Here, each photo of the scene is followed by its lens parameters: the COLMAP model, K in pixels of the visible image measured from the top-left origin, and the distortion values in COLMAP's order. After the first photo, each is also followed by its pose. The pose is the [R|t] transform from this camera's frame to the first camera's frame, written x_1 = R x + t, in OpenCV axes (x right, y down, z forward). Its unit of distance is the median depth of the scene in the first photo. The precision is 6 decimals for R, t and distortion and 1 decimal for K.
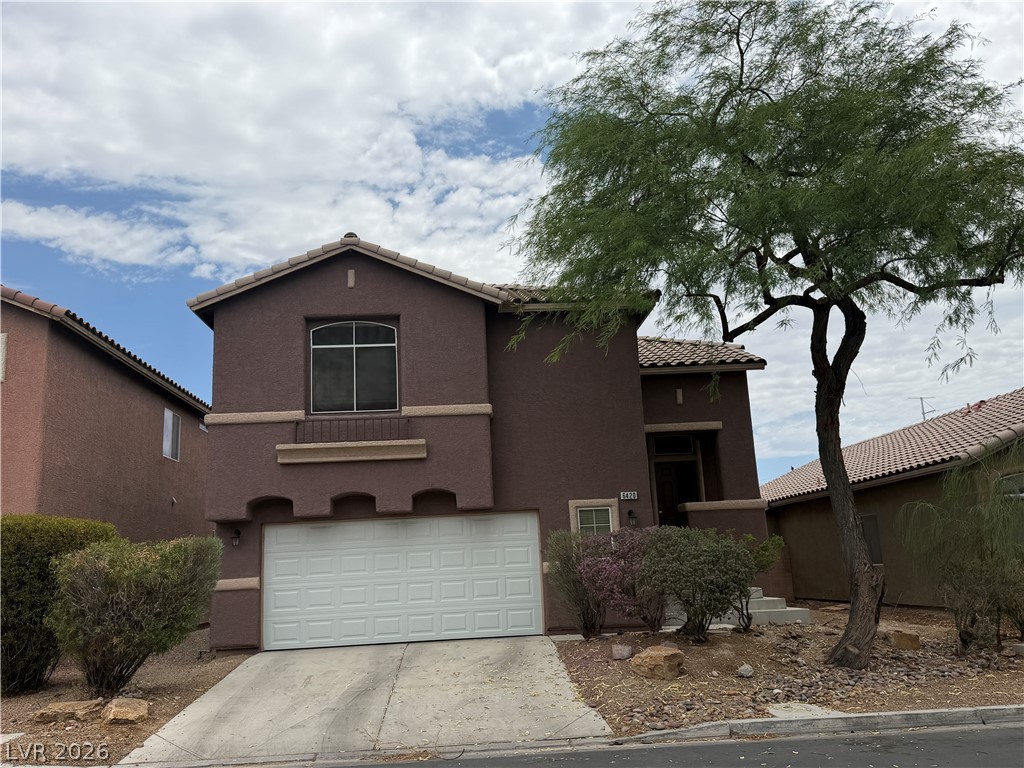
lens RADIAL K [[845.5, 0, 511.7], [0, 845.5, 386.8], [0, 0, 1]] dist [-0.001536, -0.008836]
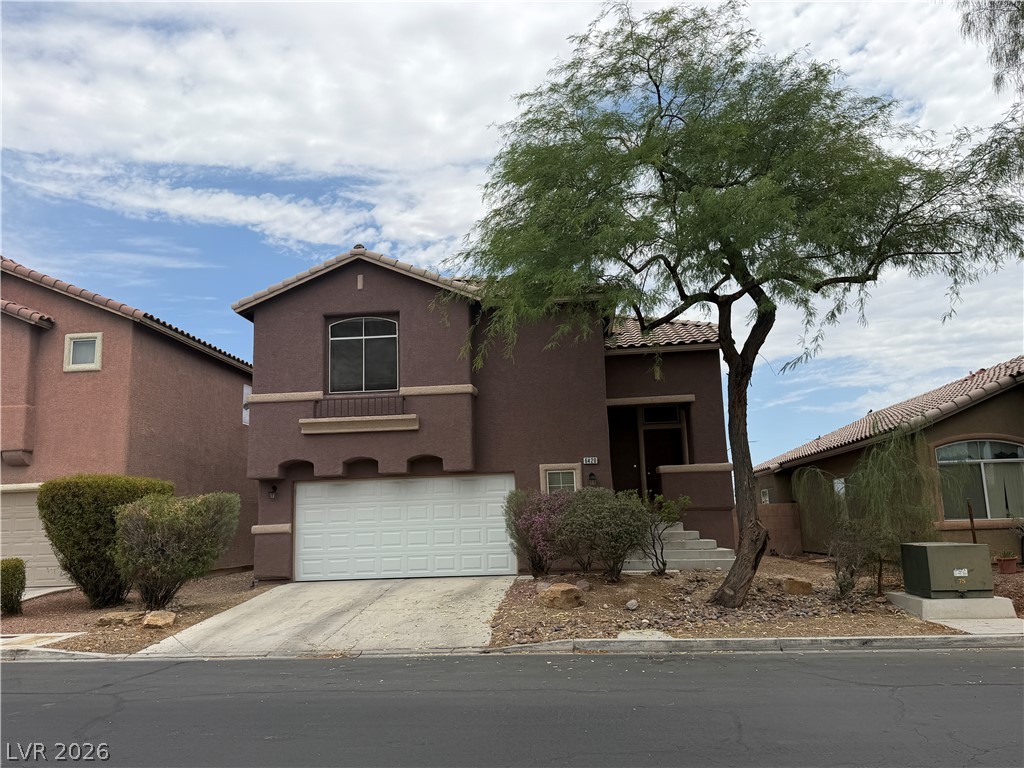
lens RADIAL K [[803.1, 0, 512.0], [0, 803.1, 384.0], [0, 0, 1]] dist [0.007774, -0.002864]
pose [[0.989535, -0.008516, -0.144039, 0.200926], [0.015087, 0.998891, 0.044590, -0.031113], [0.143500, -0.046297, 0.988567, -0.126514]]
